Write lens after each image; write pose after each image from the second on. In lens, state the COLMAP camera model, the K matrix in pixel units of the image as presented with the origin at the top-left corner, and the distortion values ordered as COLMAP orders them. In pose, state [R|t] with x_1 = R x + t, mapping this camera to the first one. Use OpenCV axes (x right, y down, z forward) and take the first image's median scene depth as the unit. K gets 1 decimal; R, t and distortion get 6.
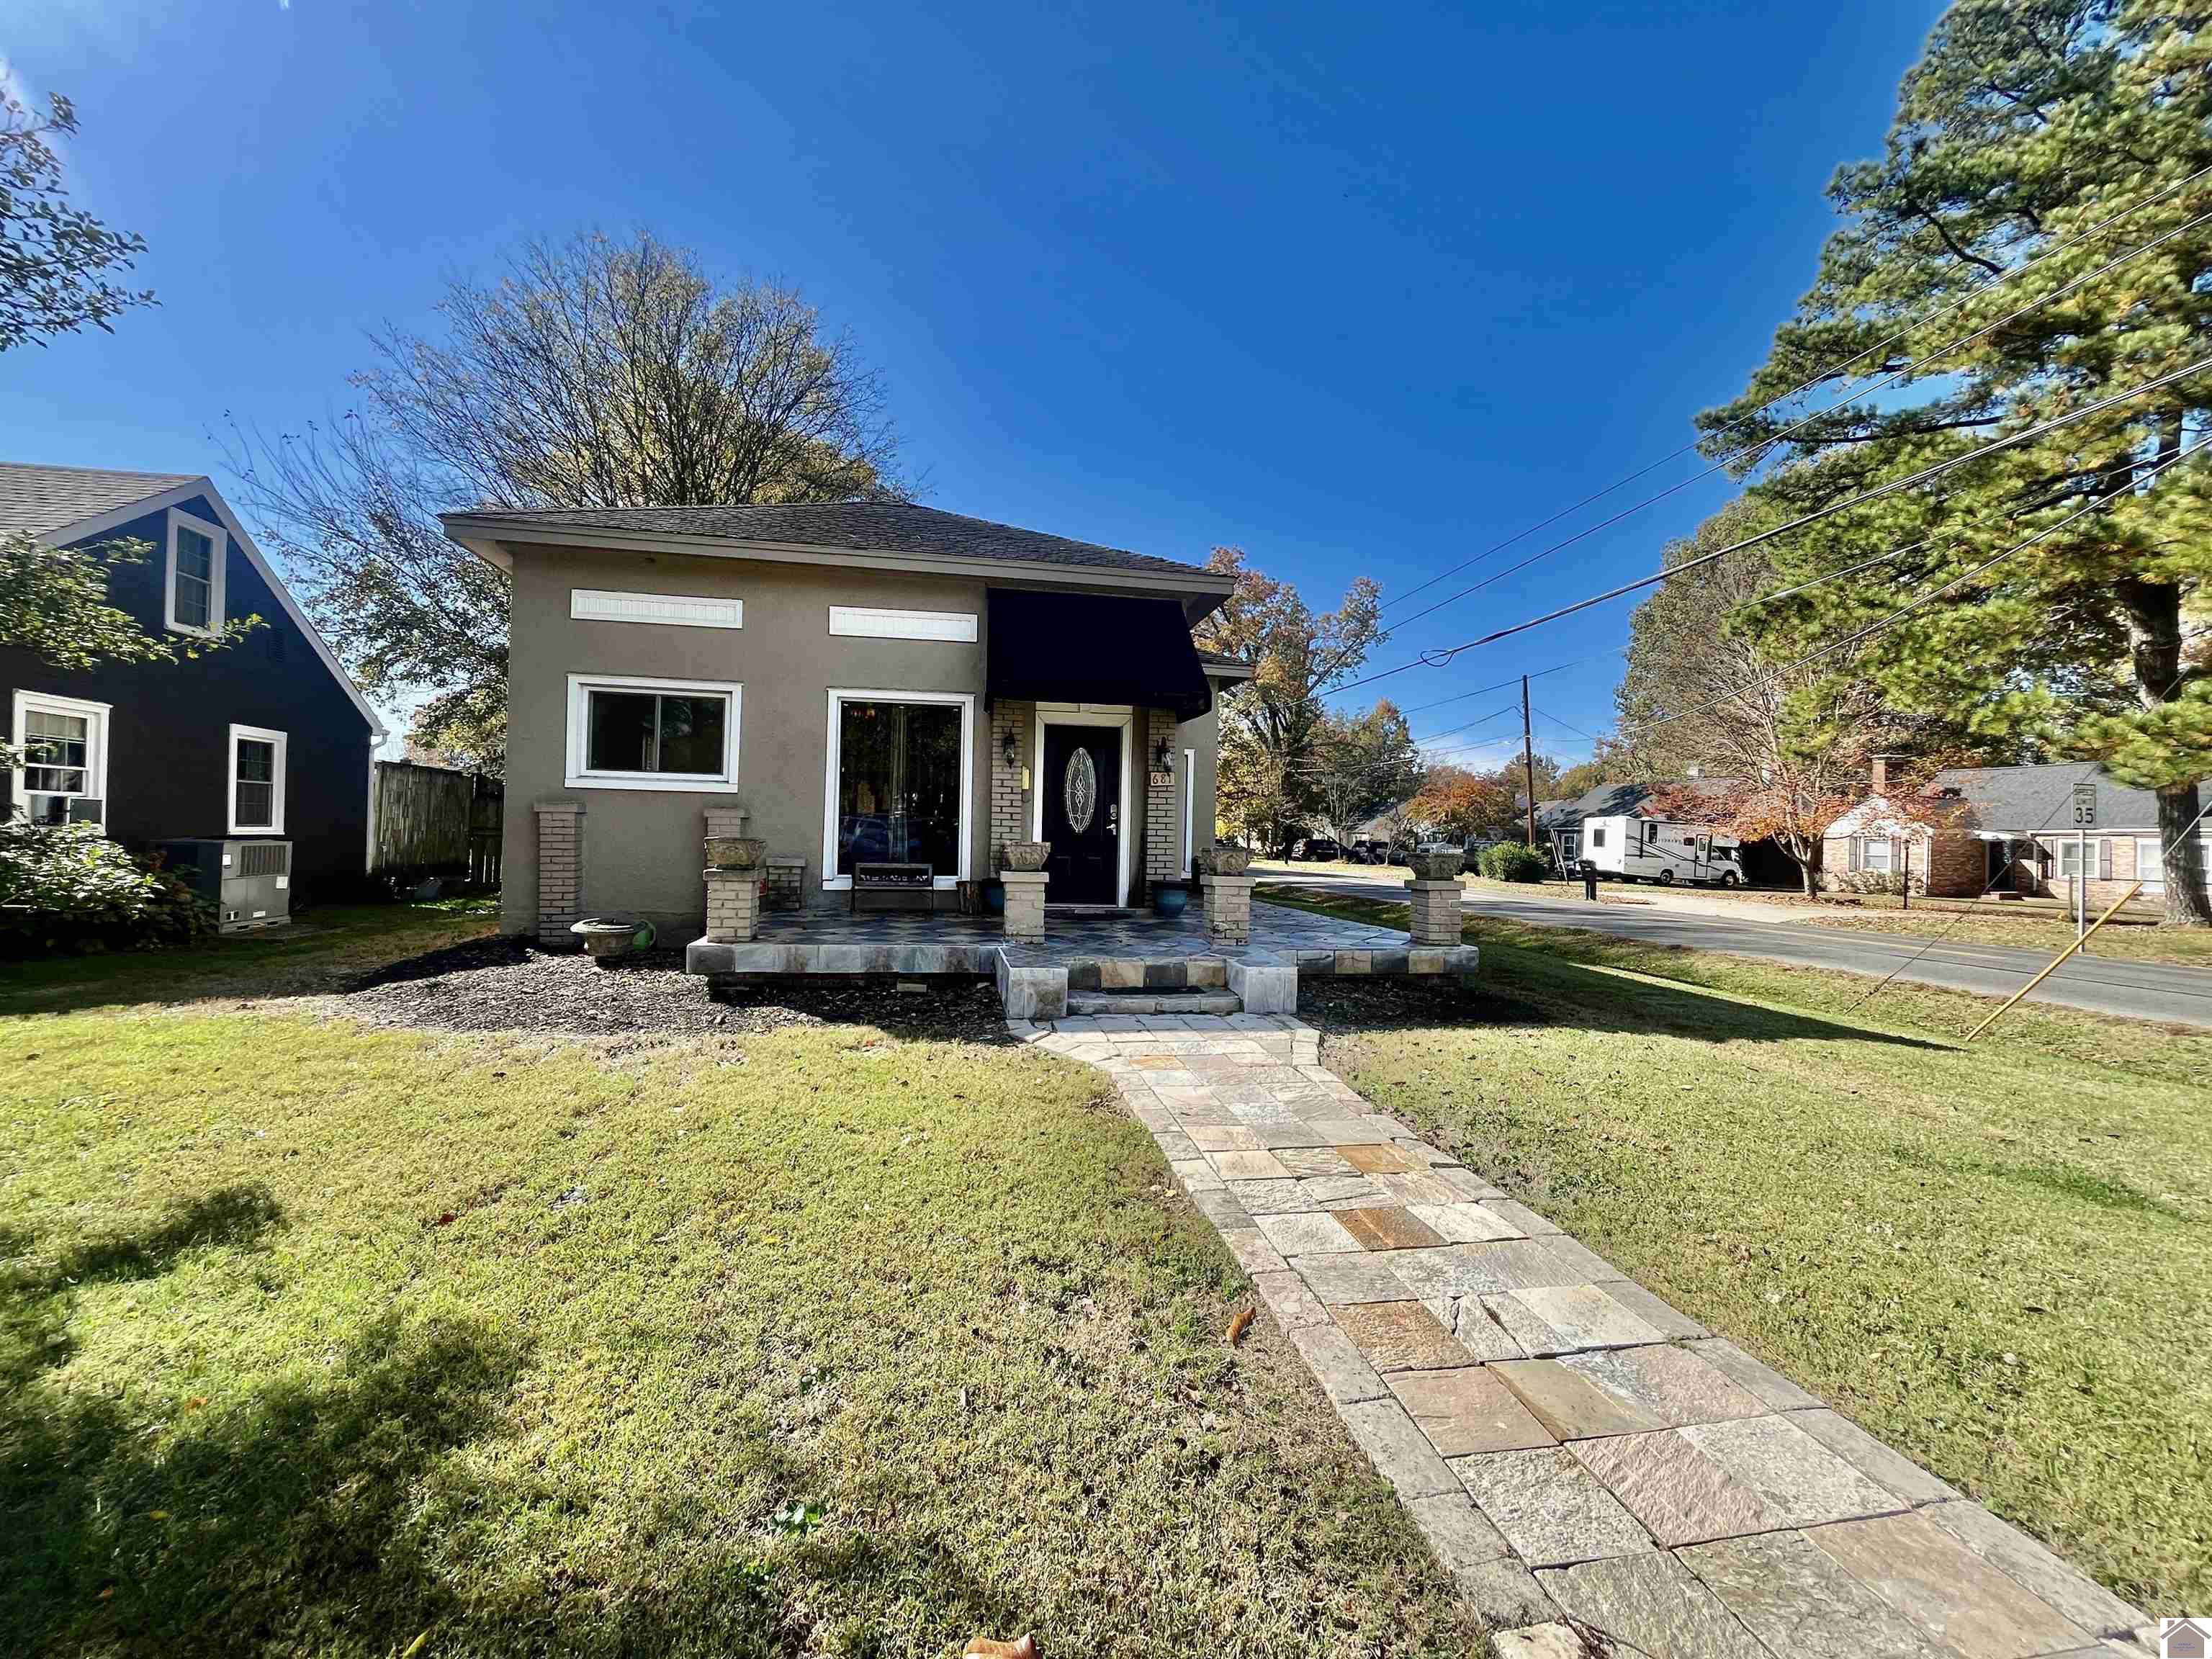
lens RADIAL K [[894.3, 0, 1116.8], [0, 894.3, 834.1], [0, 0, 1]] dist [-0.003847, -0.000225]
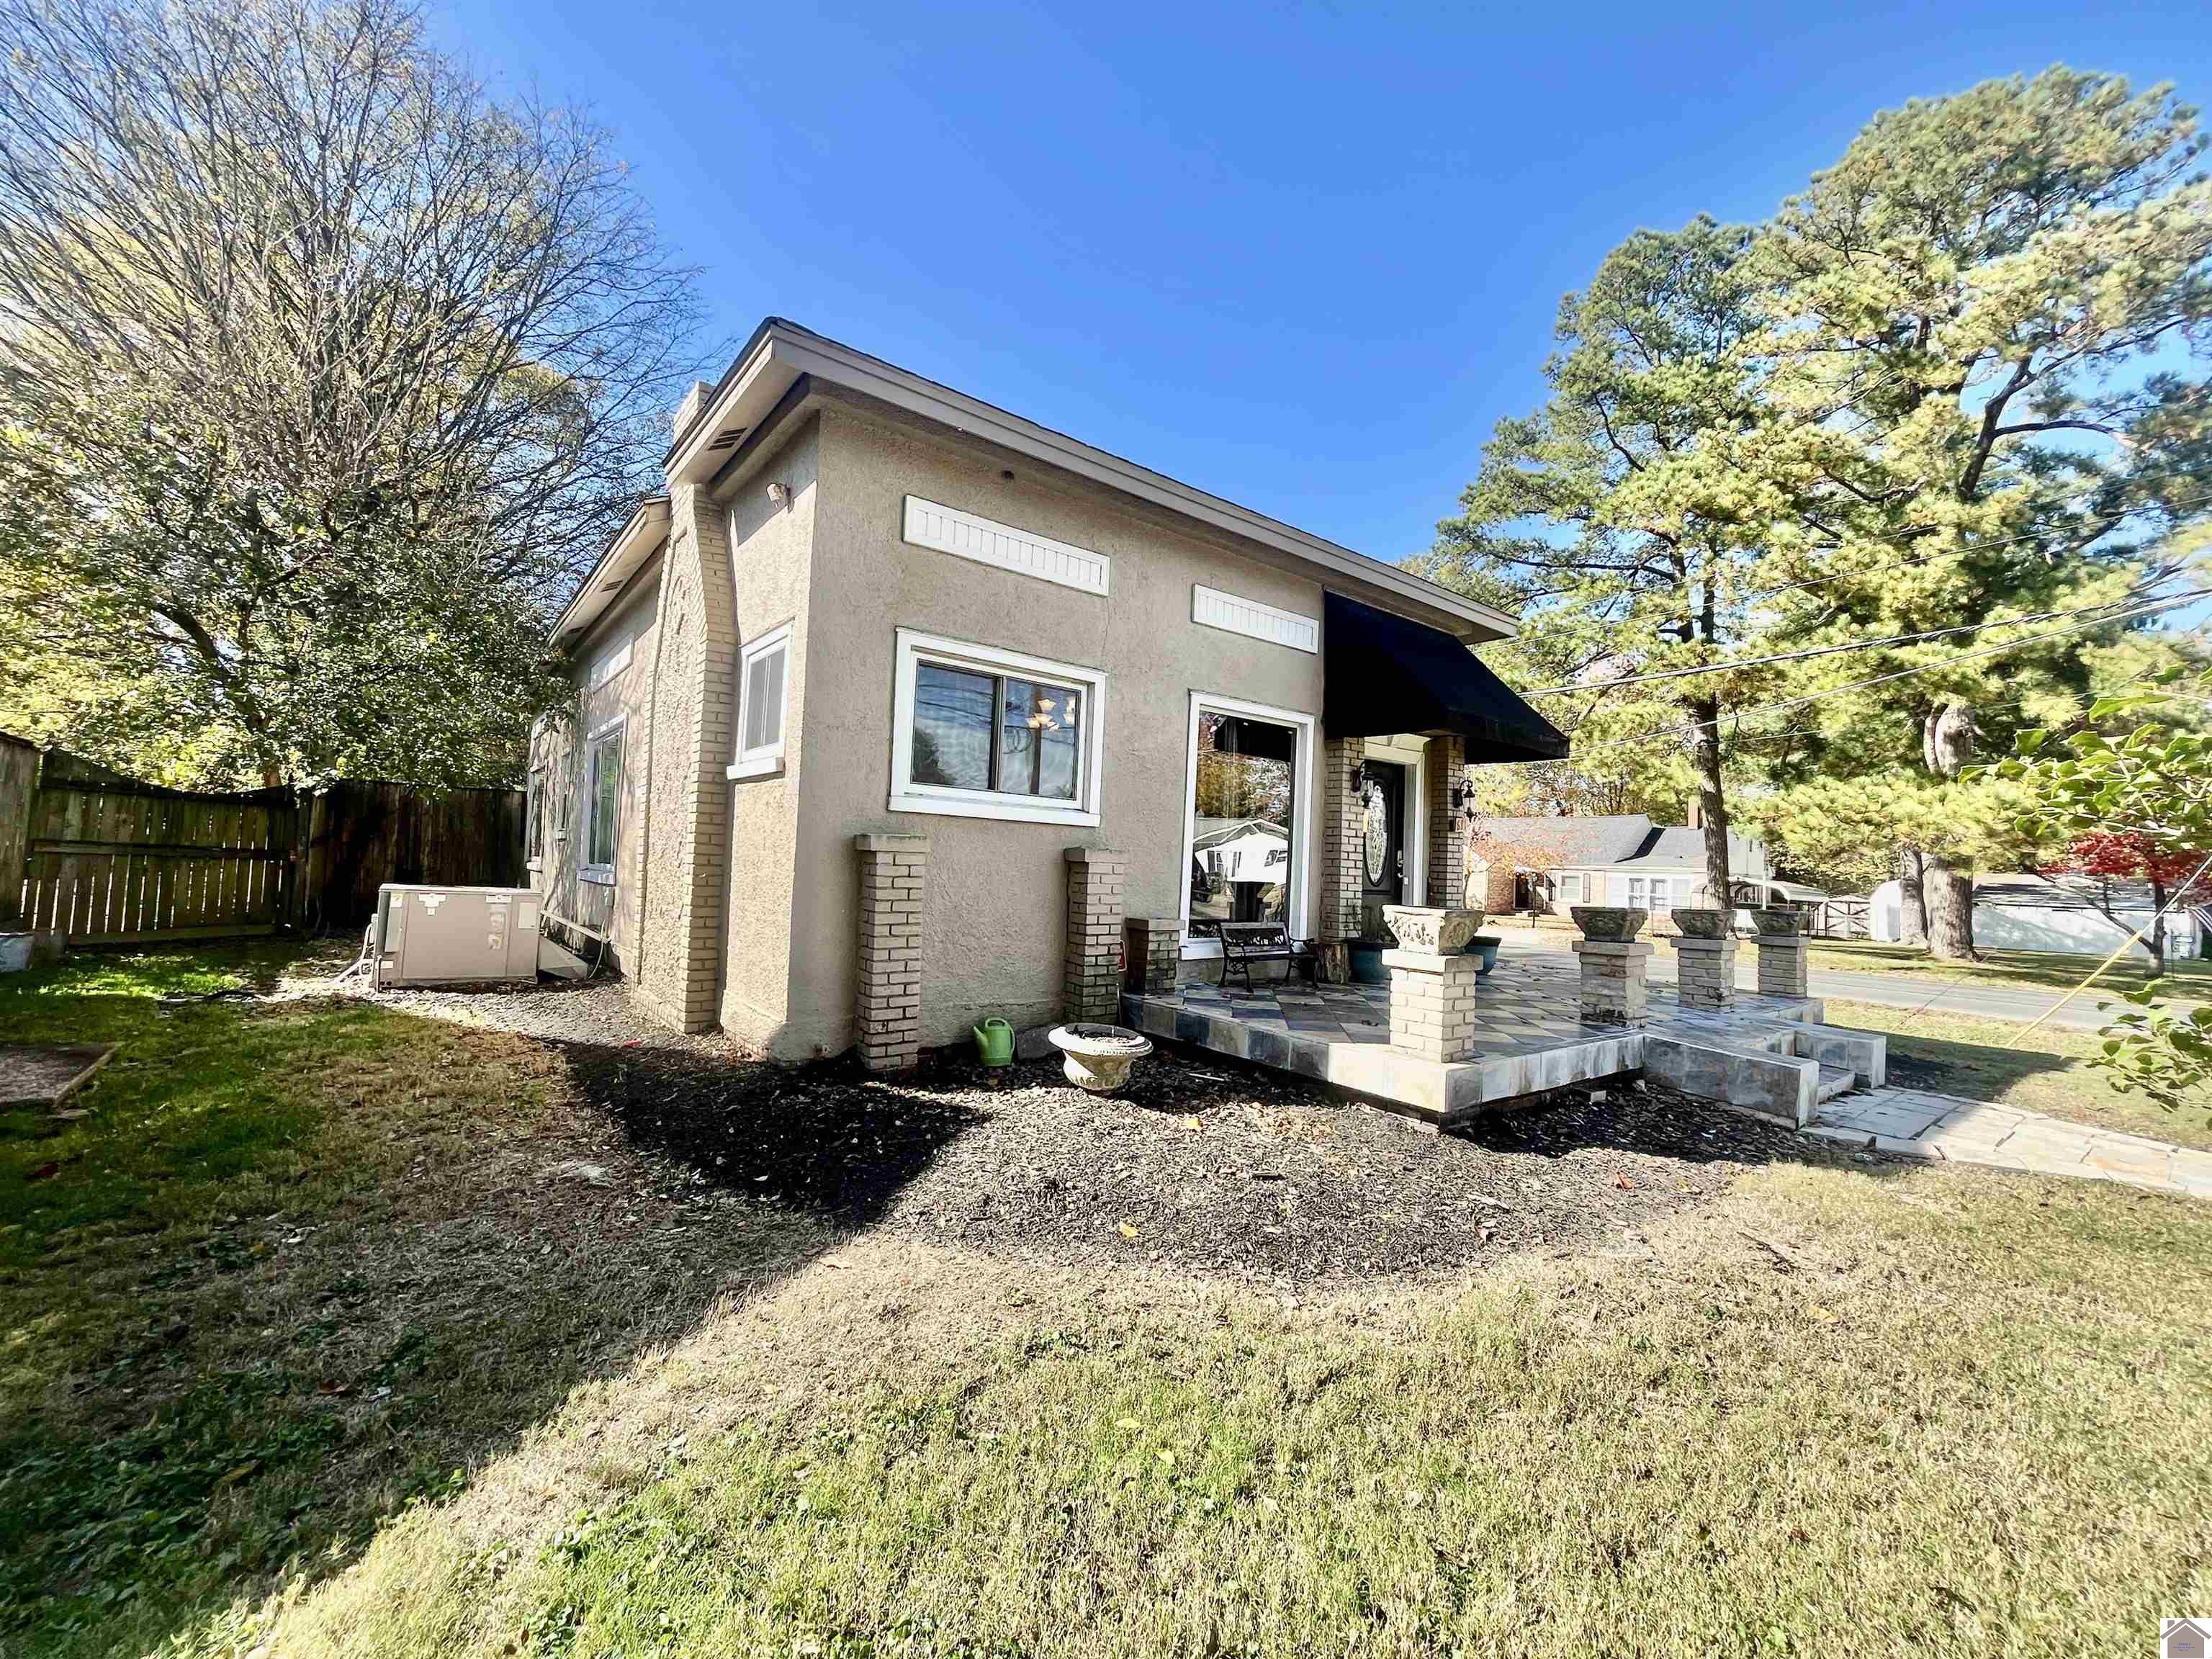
lens RADIAL K [[894.3, 0, 1103.8], [0, 894.3, 824.9], [0, 0, 1]] dist [-0.003847, -0.000225]
pose [[0.885740, 0.035024, 0.462858, -0.465244], [-0.022362, 0.999211, -0.032816, -0.015119], [-0.463642, 0.018716, 0.885825, 0.232107]]
